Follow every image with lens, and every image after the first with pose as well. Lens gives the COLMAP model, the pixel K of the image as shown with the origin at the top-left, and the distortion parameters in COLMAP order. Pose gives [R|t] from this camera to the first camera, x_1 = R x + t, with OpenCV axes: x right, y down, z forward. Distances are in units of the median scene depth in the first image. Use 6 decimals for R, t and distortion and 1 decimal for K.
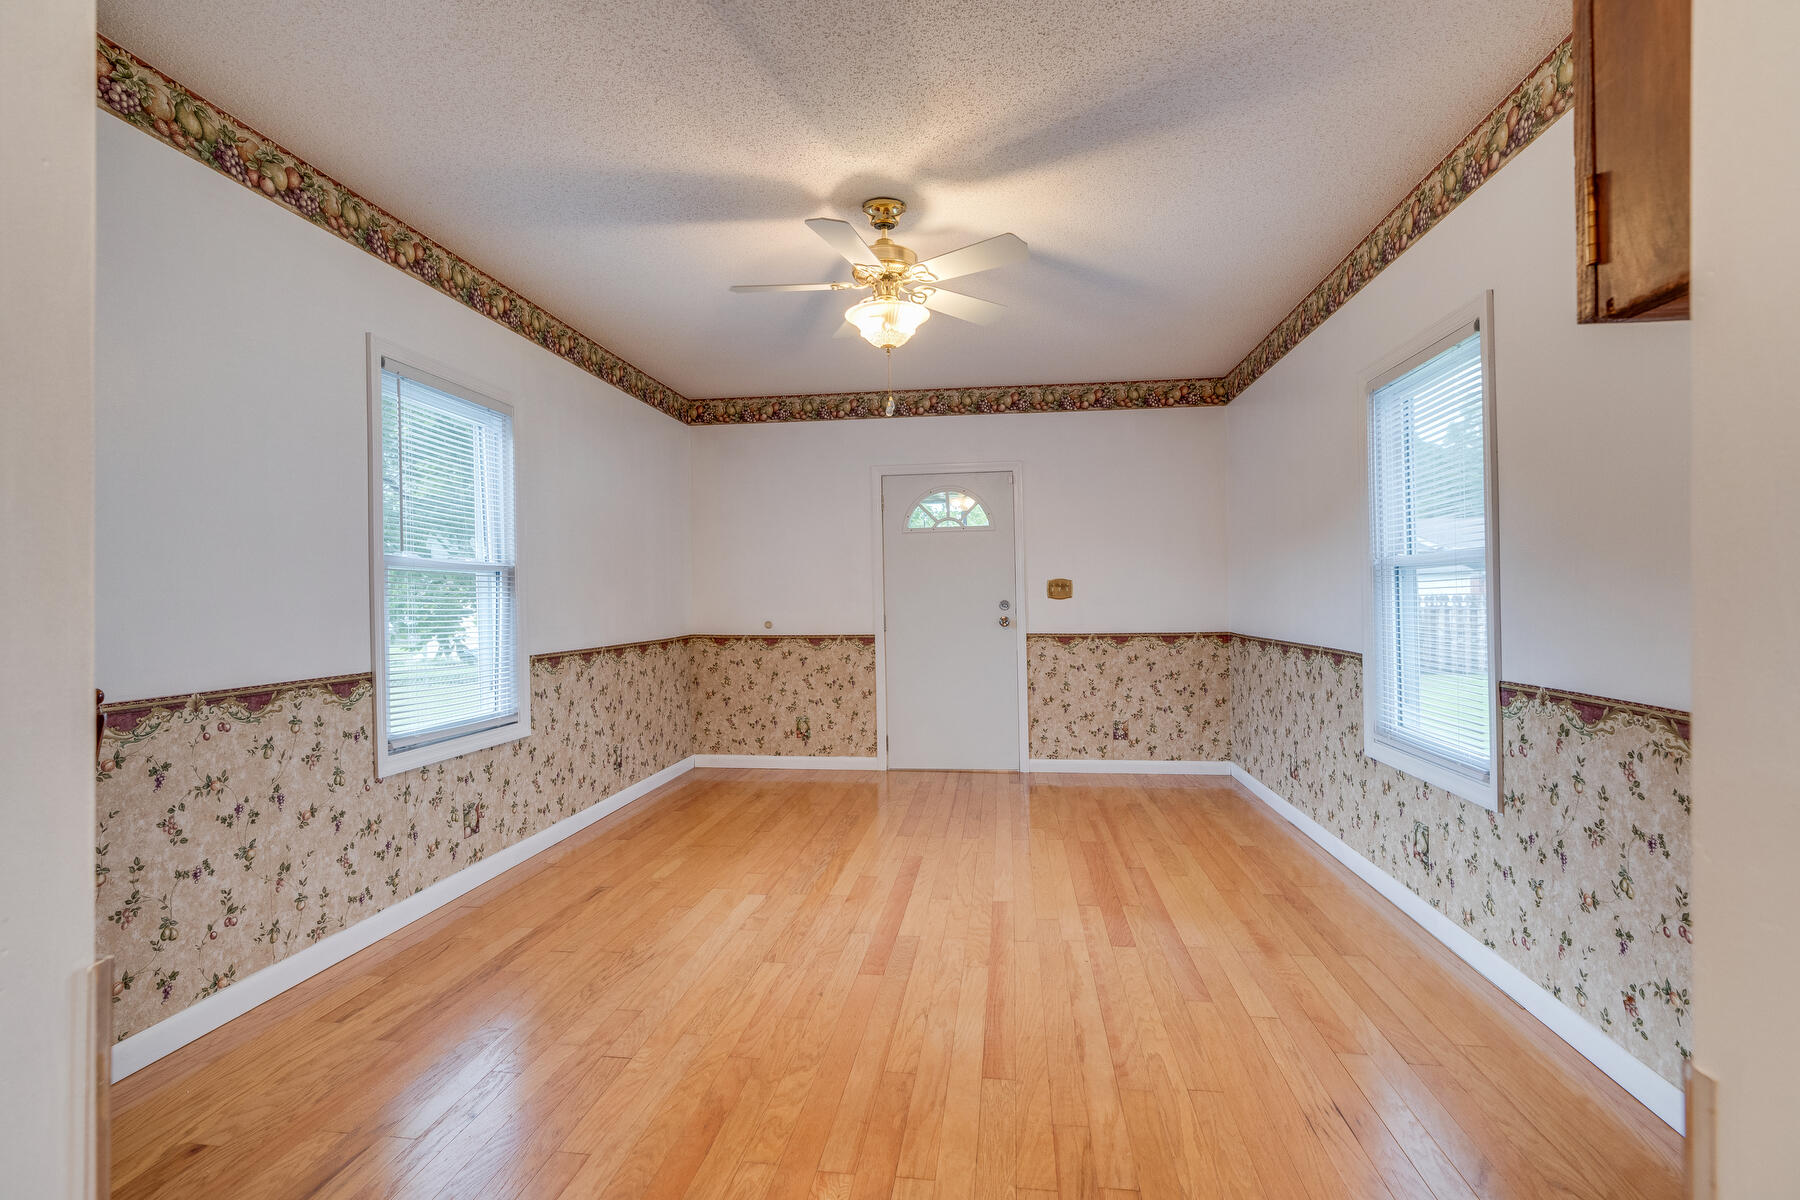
lens RADIAL K [[812.9, 0, 903.7], [0, 812.9, 583.8], [0, 0, 1]] dist [-0.002136, -0.000247]
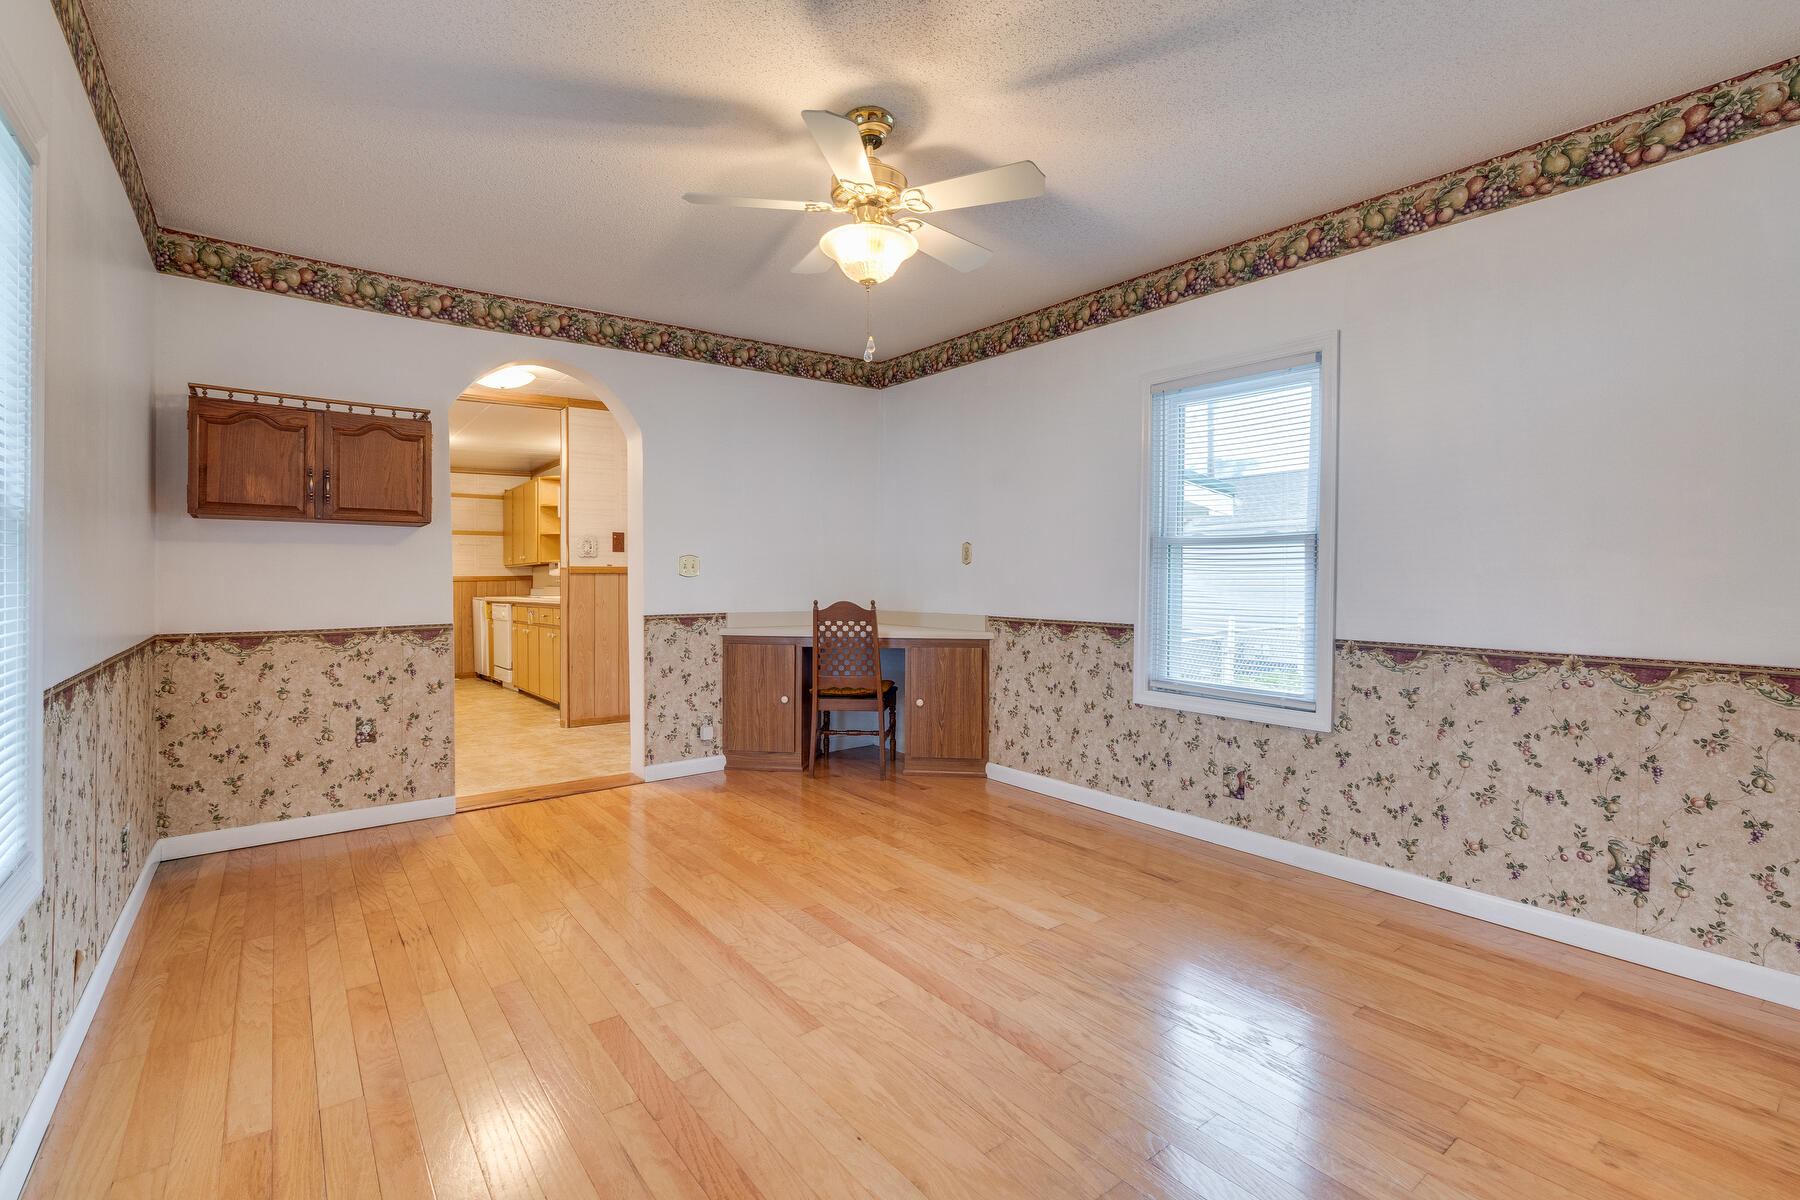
lens RADIAL K [[812.9, 0, 903.7], [0, 812.9, 583.8], [0, 0, 1]] dist [-0.002136, -0.000247]
pose [[-0.702816, 0.018036, -0.711143, 0.583690], [0.018039, 0.999809, 0.007529, 0.022072], [0.711143, -0.007537, -0.703007, 1.660039]]
